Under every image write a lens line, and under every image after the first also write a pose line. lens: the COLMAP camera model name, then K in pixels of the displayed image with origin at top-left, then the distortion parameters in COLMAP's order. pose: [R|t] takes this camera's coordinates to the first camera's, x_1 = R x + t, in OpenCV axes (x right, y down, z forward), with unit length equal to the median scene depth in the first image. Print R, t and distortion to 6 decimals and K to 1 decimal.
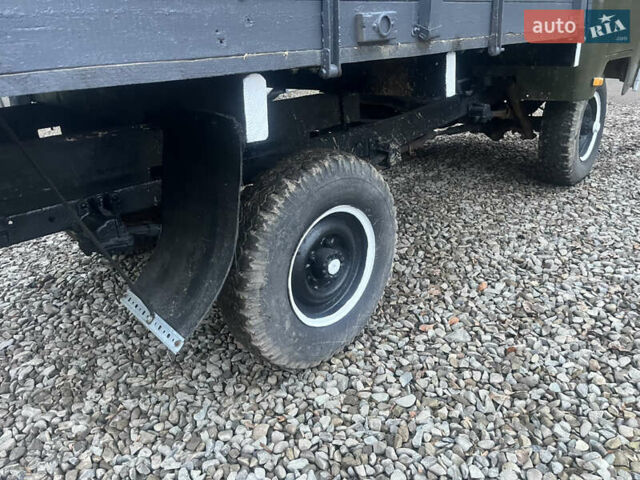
lens RADIAL K [[483.1, 0, 320.0], [0, 483.1, 240.0], [0, 0, 1]] dist [0.062167, -0.087993]
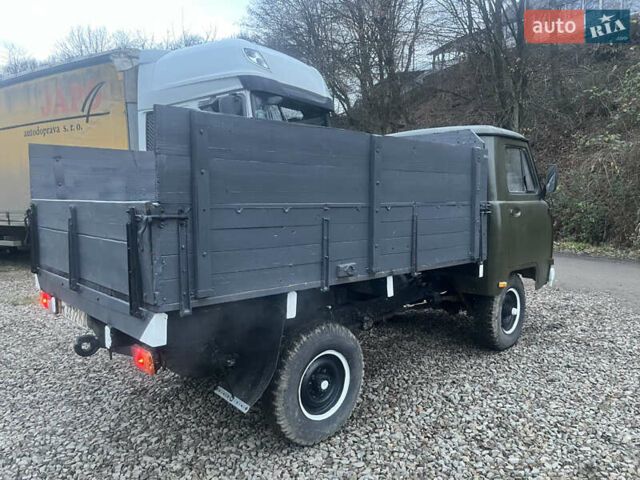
lens RADIAL K [[483.1, 0, 320.0], [0, 483.1, 240.0], [0, 0, 1]] dist [0.062167, -0.087993]
pose [[0.997357, 0.055062, -0.047403, 0.068249], [-0.066908, 0.950387, -0.303790, 0.092194], [0.028324, 0.306159, 0.951559, -0.891076]]
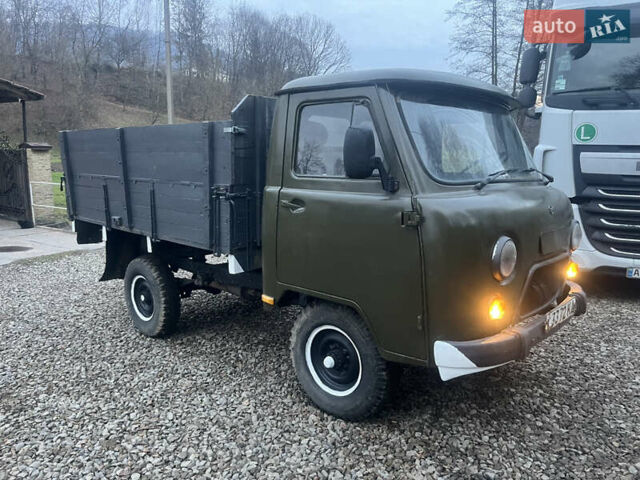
lens RADIAL K [[483.1, 0, 320.0], [0, 483.1, 240.0], [0, 0, 1]] dist [0.062167, -0.087993]
pose [[0.041159, 0.212569, -0.976279, 2.627560], [-0.400725, 0.898590, 0.178759, -1.109480], [0.915274, 0.383861, 0.122167, 1.427521]]
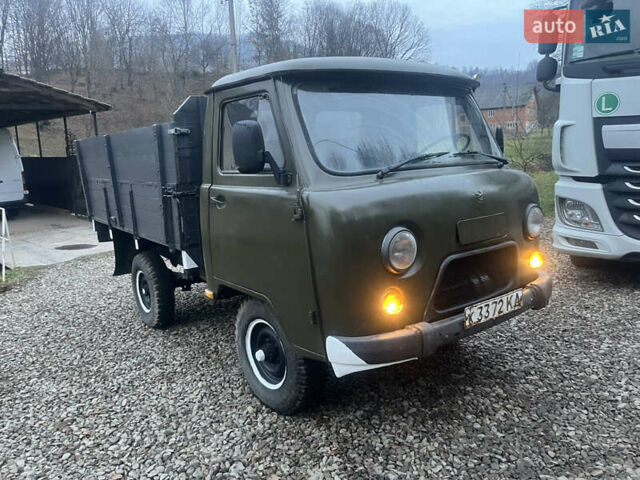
lens RADIAL K [[481.7, 0, 310.7], [0, 481.7, 237.6], [0, 0, 1]] dist [0.059381, -0.083181]
pose [[-0.141546, 0.228951, -0.963092, 2.588692], [-0.332169, 0.905498, 0.264078, -1.326354], [0.932539, 0.357288, -0.052120, 1.942032]]
